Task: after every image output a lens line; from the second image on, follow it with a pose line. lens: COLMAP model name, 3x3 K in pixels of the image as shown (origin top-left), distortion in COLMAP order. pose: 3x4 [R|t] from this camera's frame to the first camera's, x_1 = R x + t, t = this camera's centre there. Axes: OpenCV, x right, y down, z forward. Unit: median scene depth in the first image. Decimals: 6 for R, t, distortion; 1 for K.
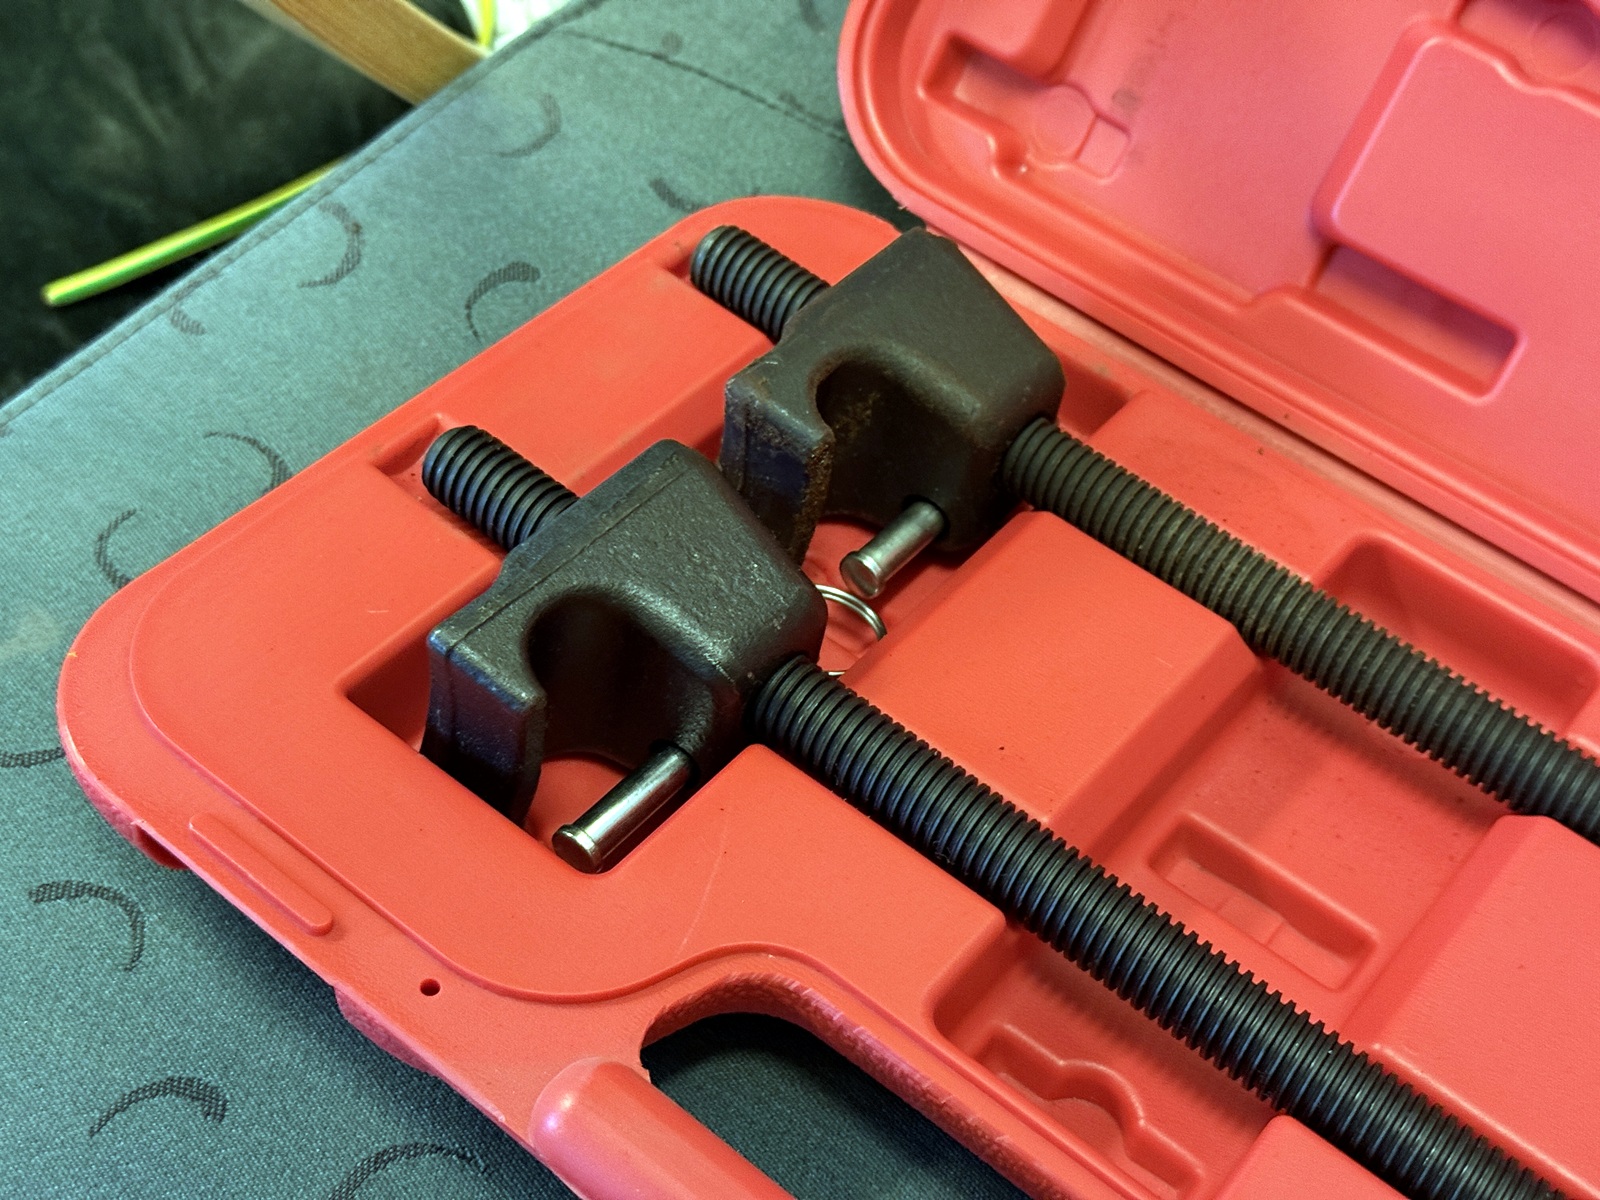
lens RADIAL K [[2266.1, 0, 827.5], [0, 2266.1, 601.1], [0, 0, 1]] dist [0.163868, -0.352041]
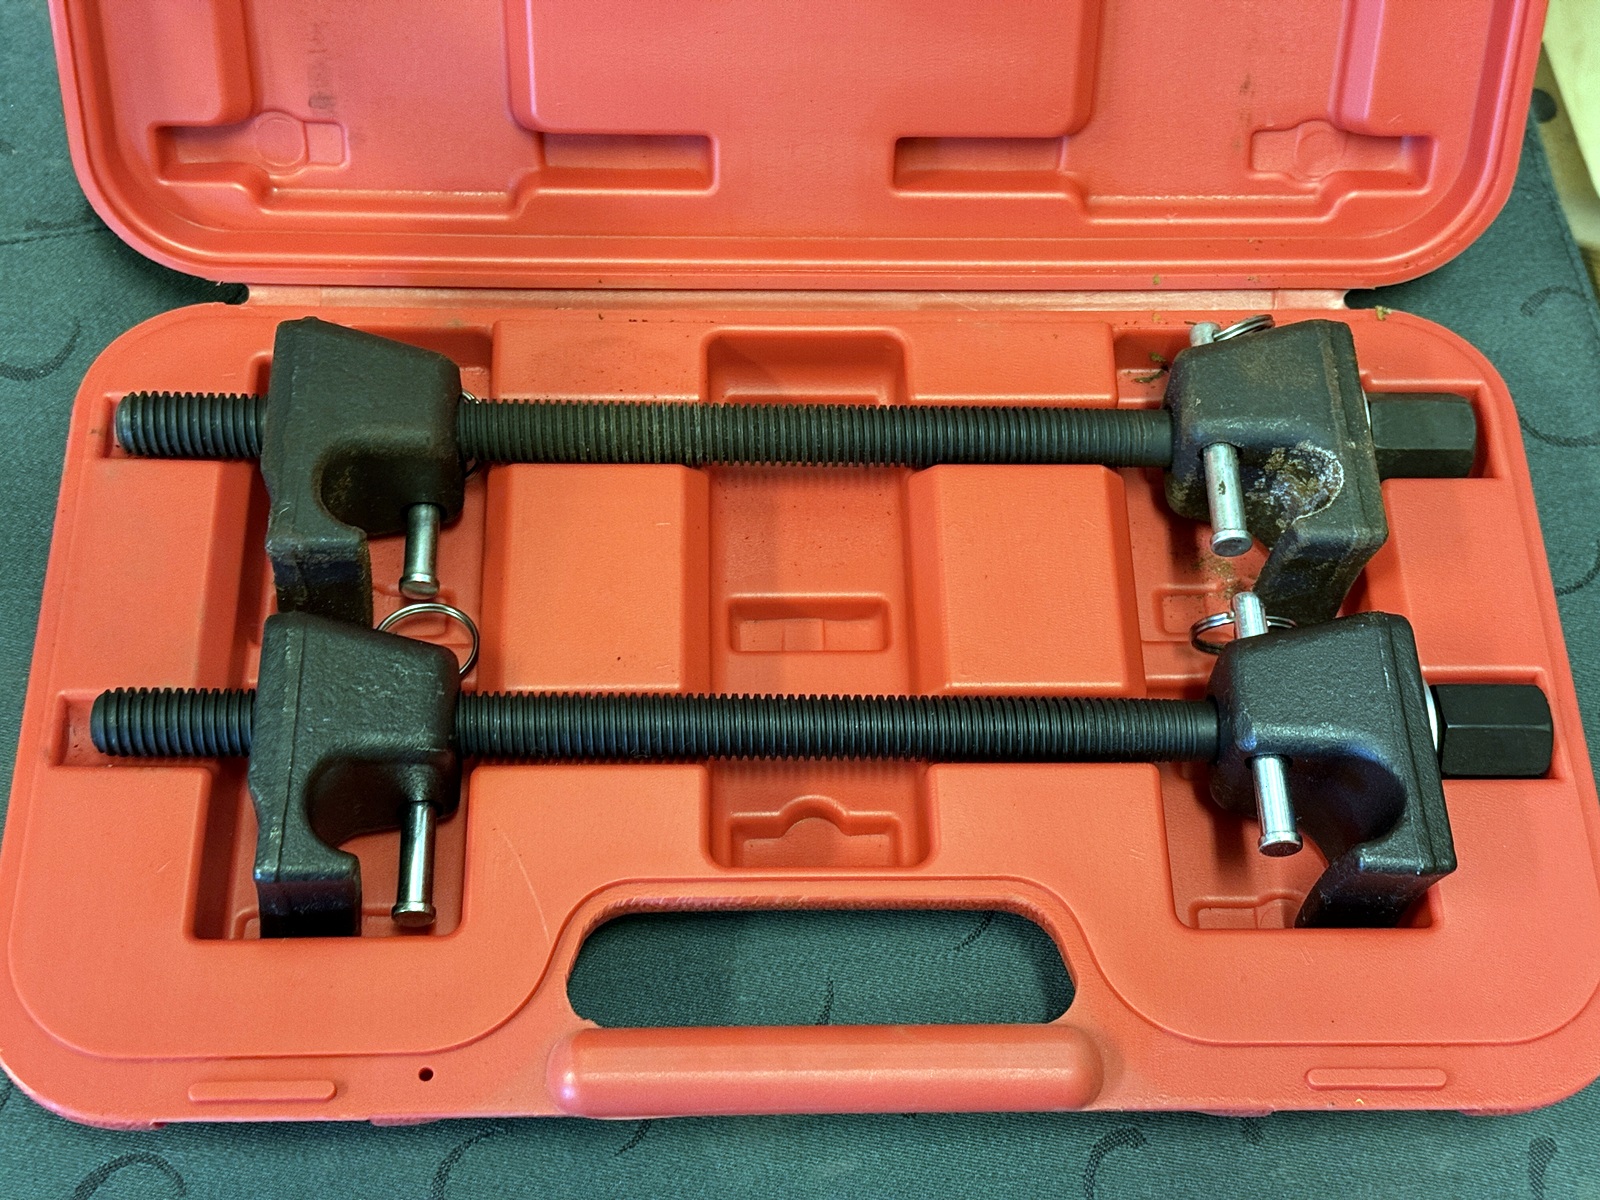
lens RADIAL K [[2266.1, 0, 827.5], [0, 2266.1, 601.1], [0, 0, 1]] dist [0.163868, -0.352041]
pose [[0.769122, -0.594004, 0.235820, -0.116233], [0.500526, 0.789287, 0.355669, -0.349254], [-0.397399, -0.155519, 0.904372, -0.253032]]
